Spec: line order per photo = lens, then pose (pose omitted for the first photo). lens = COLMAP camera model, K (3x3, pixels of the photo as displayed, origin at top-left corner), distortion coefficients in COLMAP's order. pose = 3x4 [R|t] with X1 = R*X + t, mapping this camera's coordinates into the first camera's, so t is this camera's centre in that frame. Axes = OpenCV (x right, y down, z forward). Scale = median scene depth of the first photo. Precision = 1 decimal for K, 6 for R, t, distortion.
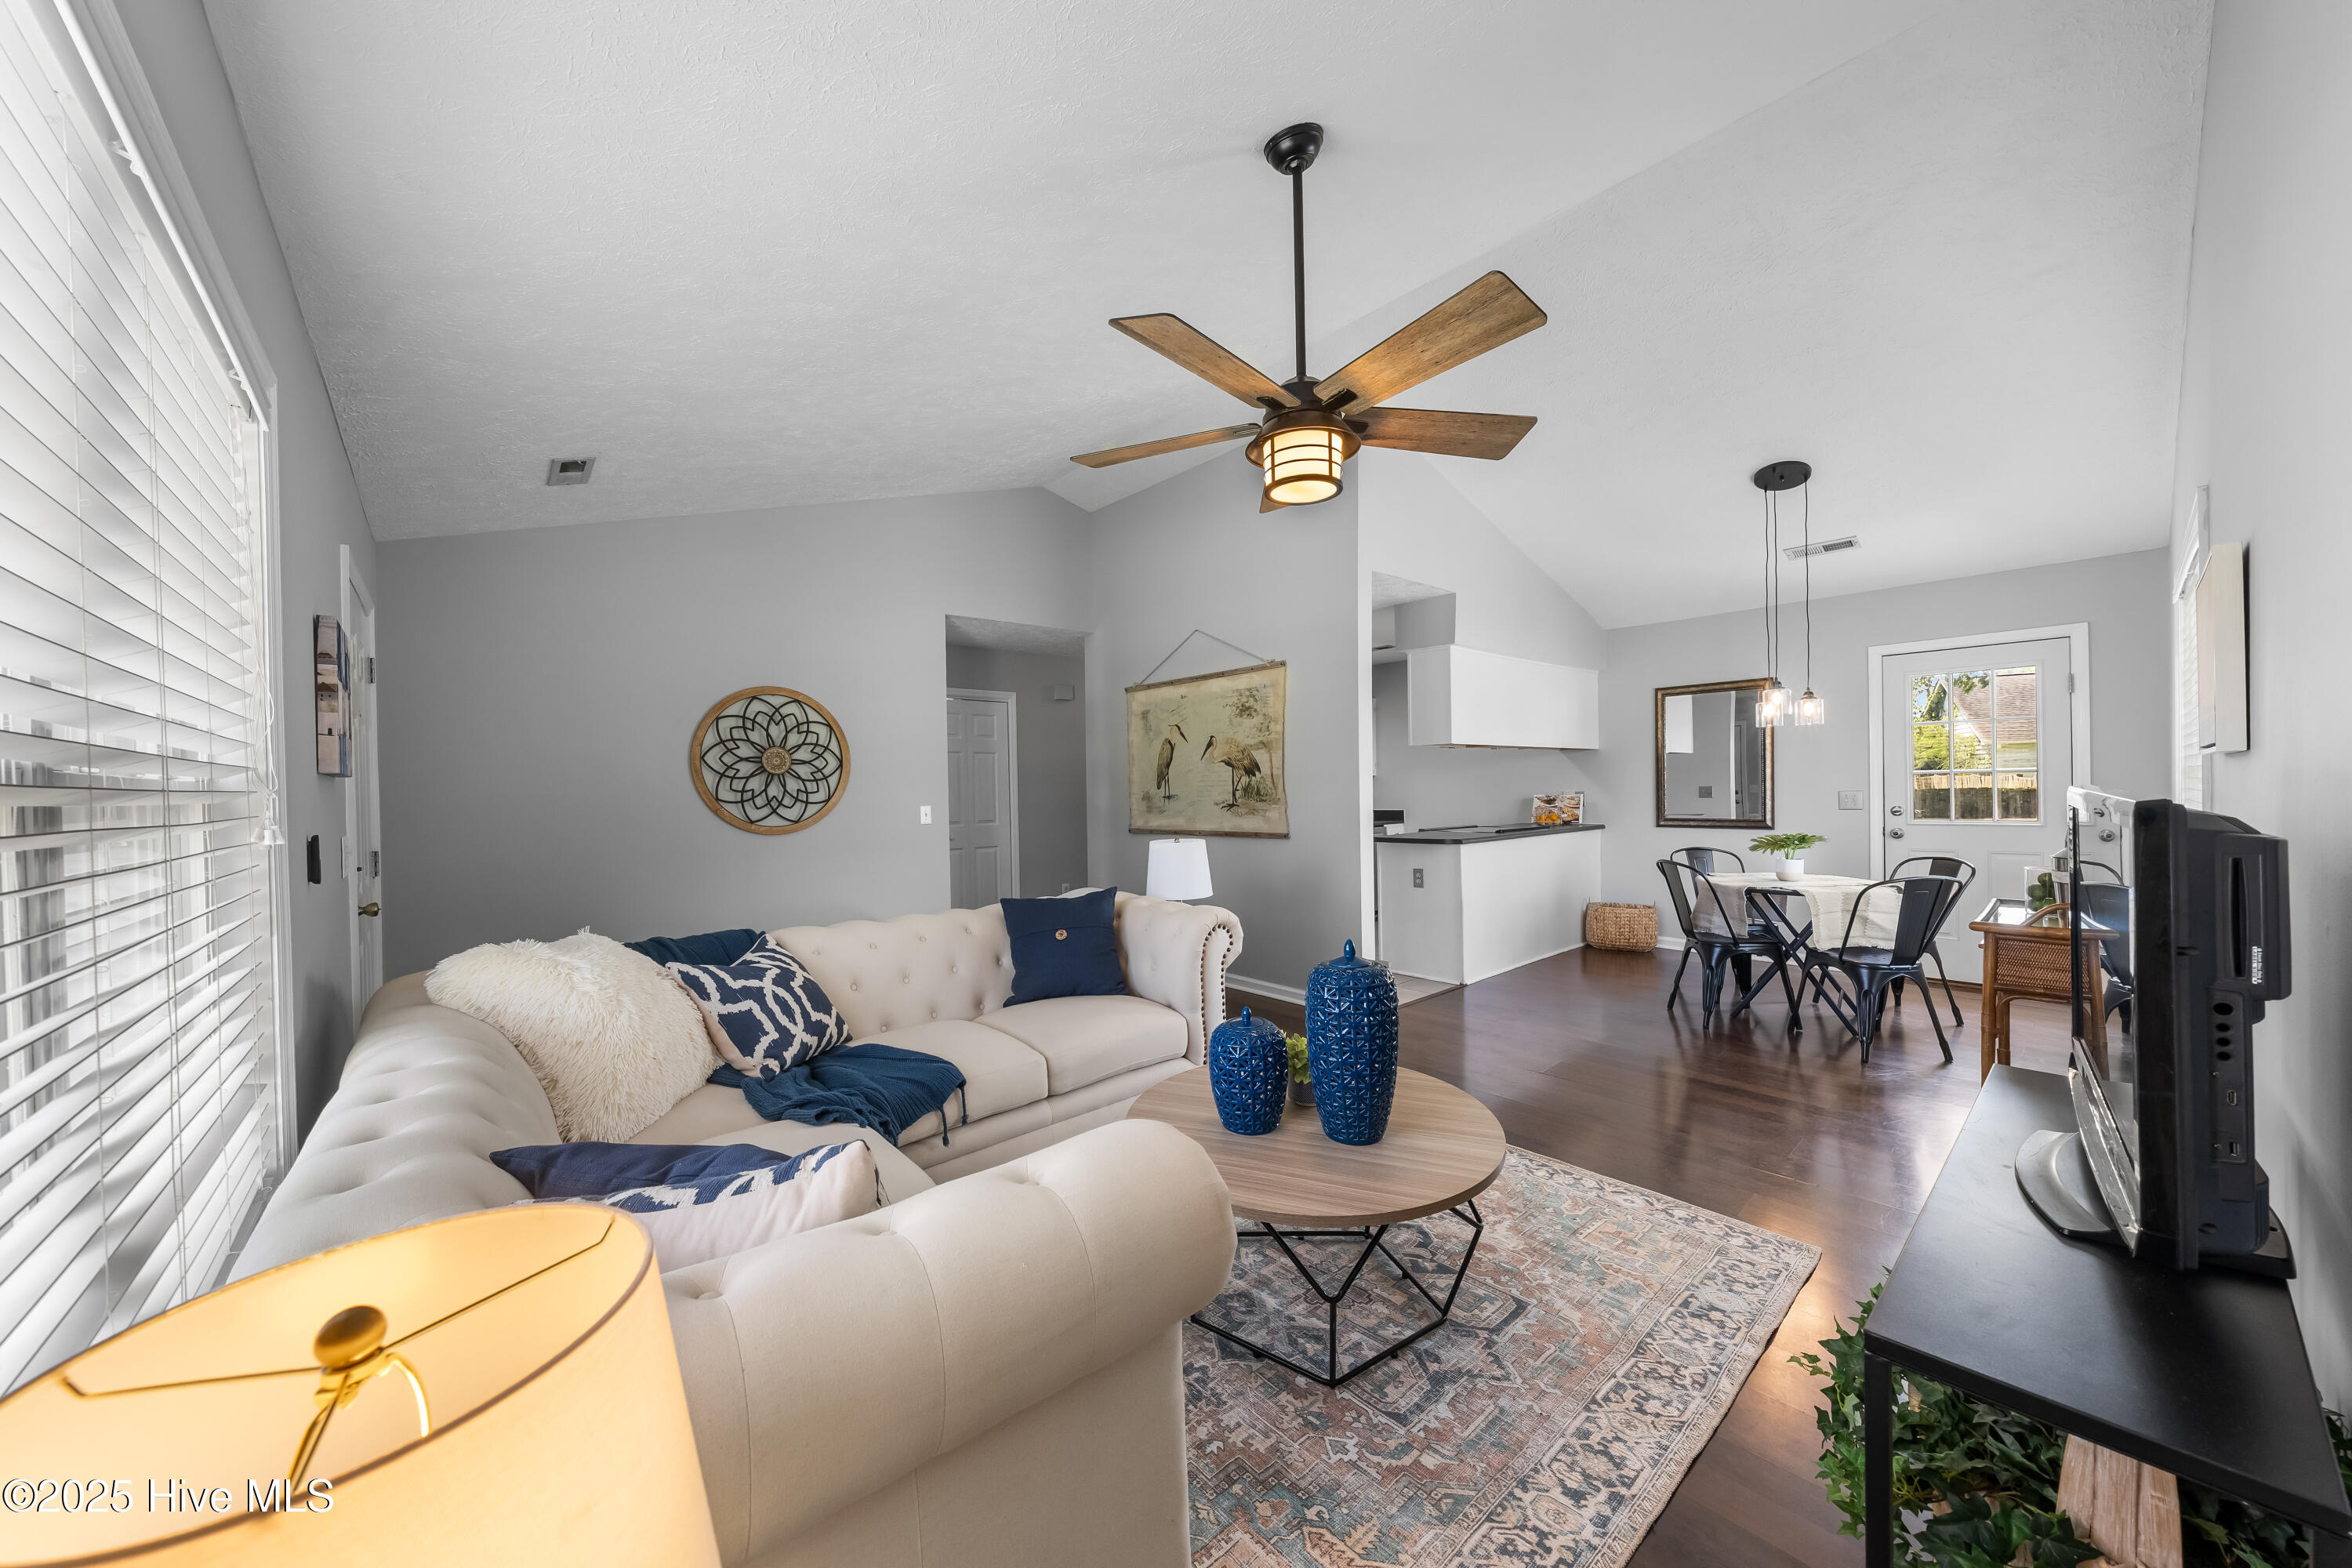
lens RADIAL K [[809.2, 0, 1182.0], [0, 809.2, 798.1], [0, 0, 1]] dist [0.000089, -0.001002]
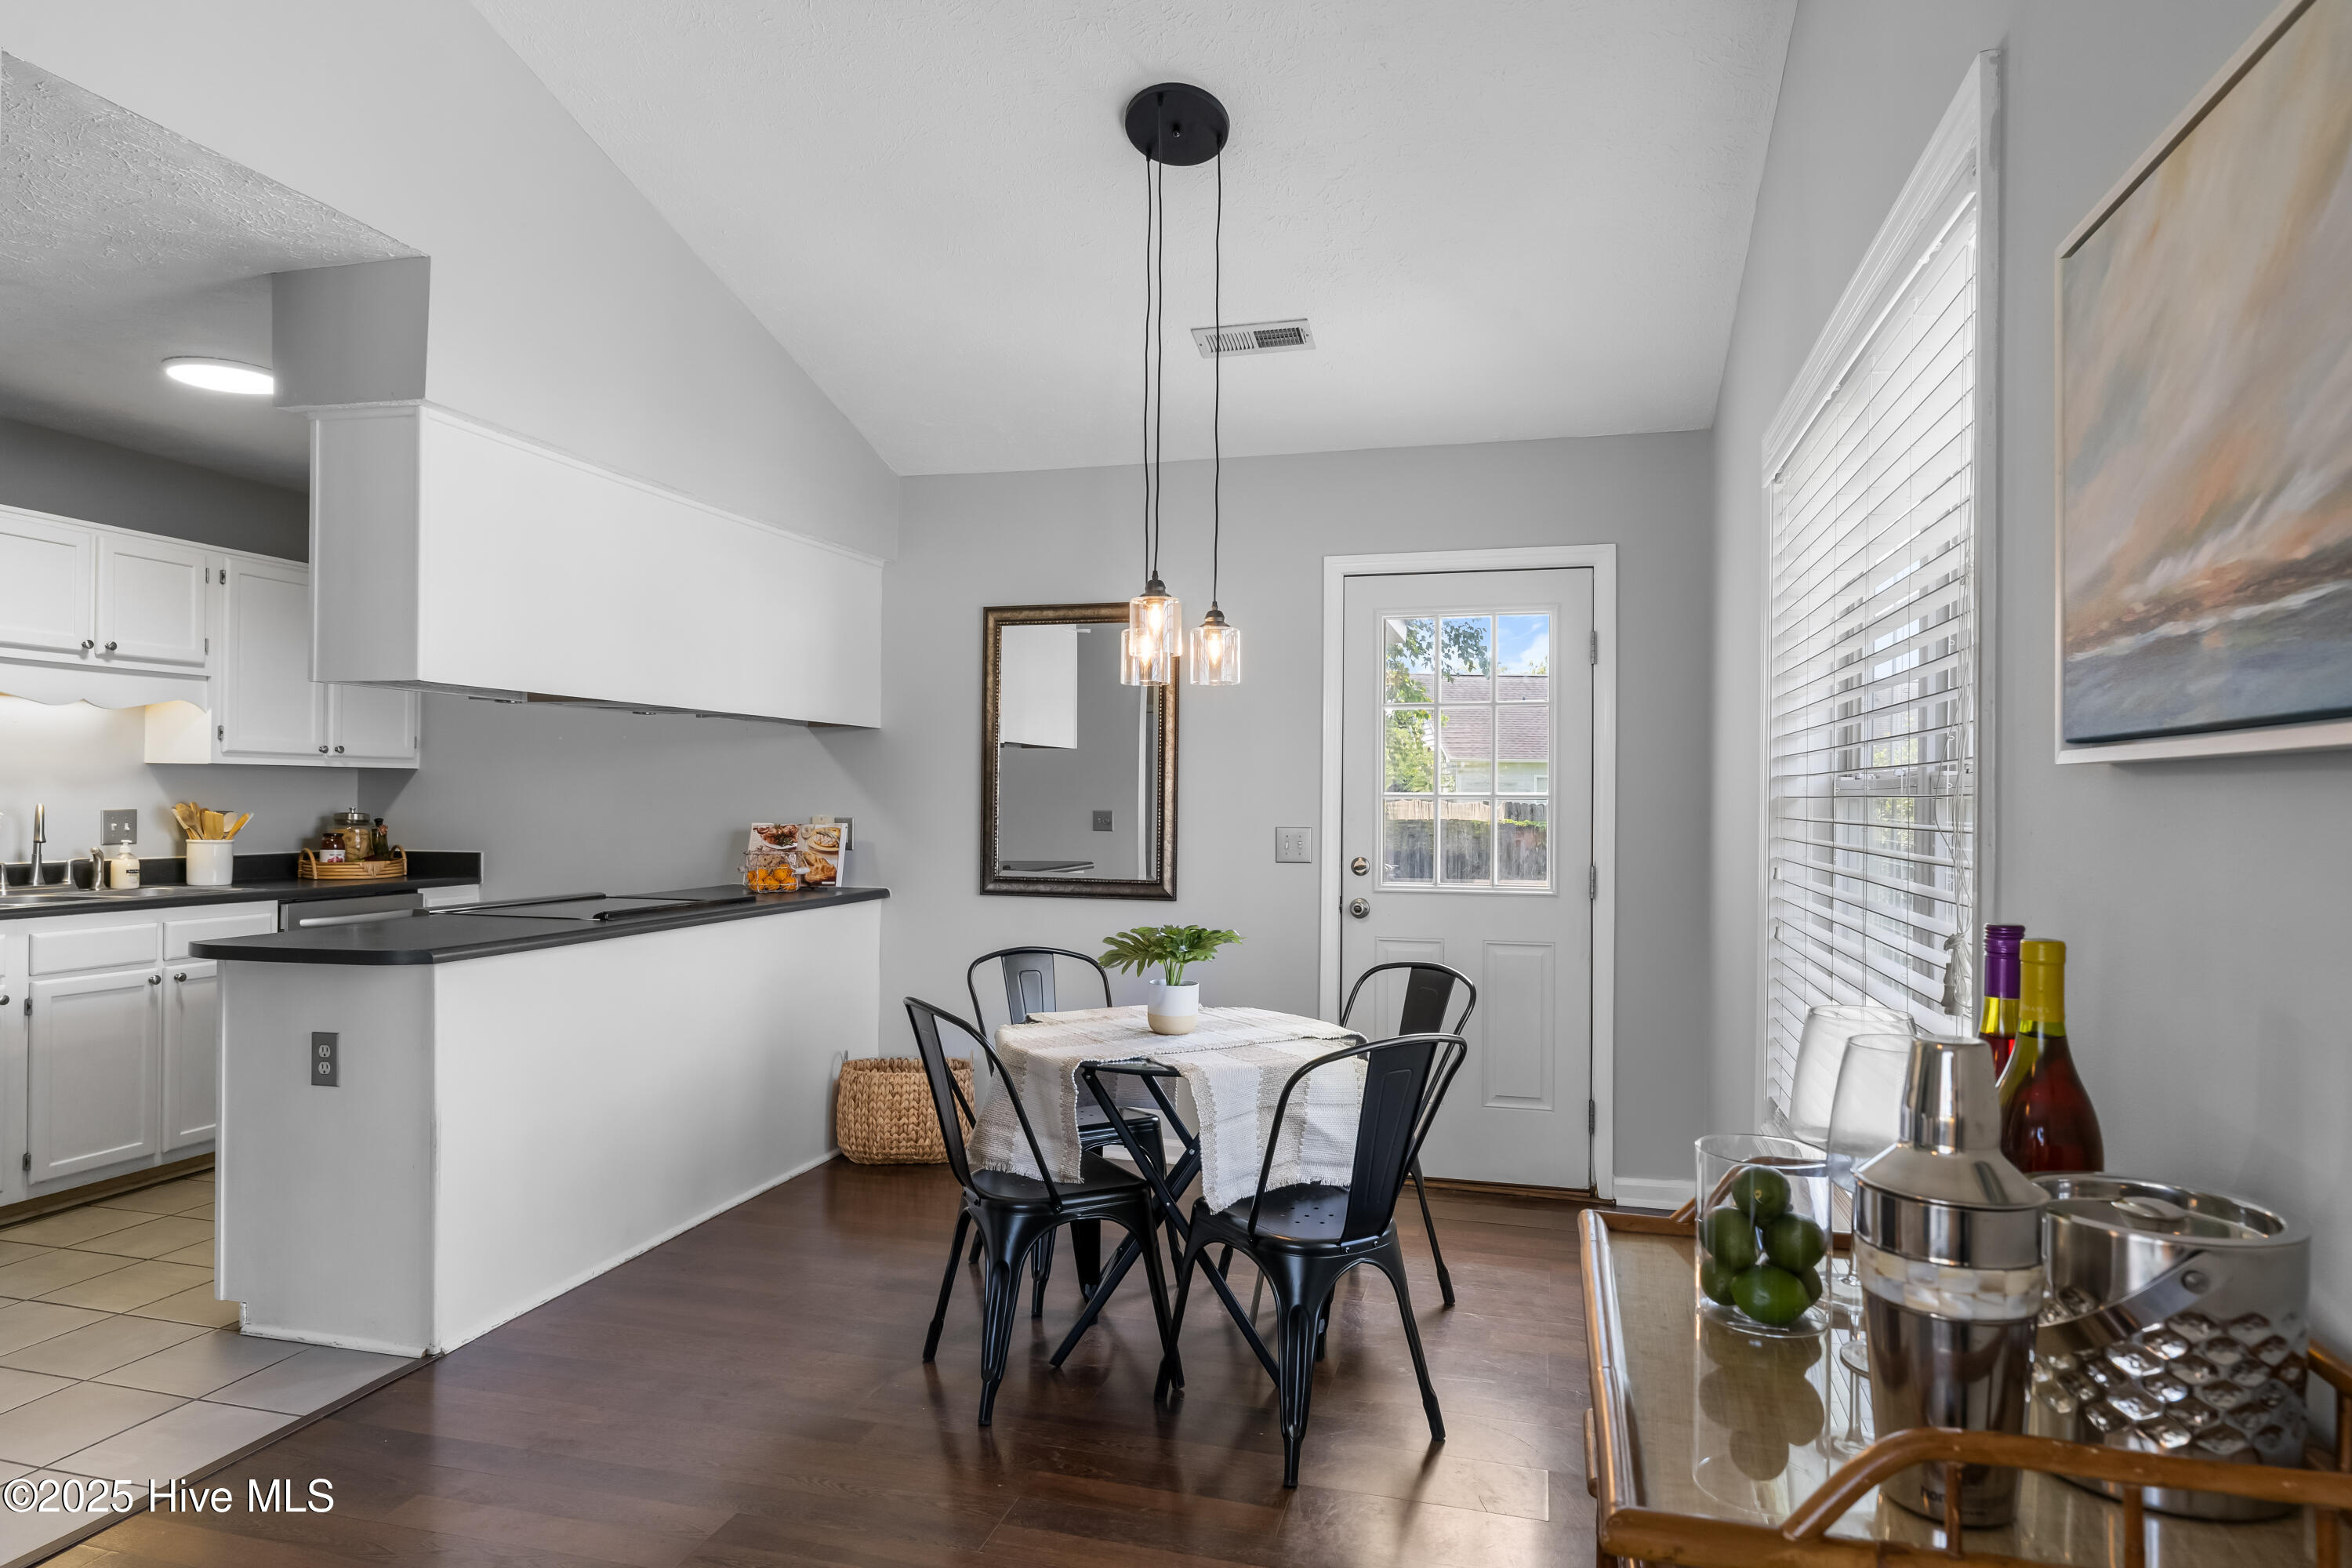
lens RADIAL K [[1378.4, 0, 1166.3], [0, 1378.4, 803.0], [0, 0, 1]] dist [0.009836, -0.001771]
pose [[0.835493, 0.023034, 0.549019, 0.293349], [-0.017499, 0.999730, -0.015315, -0.010451], [-0.549223, 0.003189, 0.835670, 0.328643]]
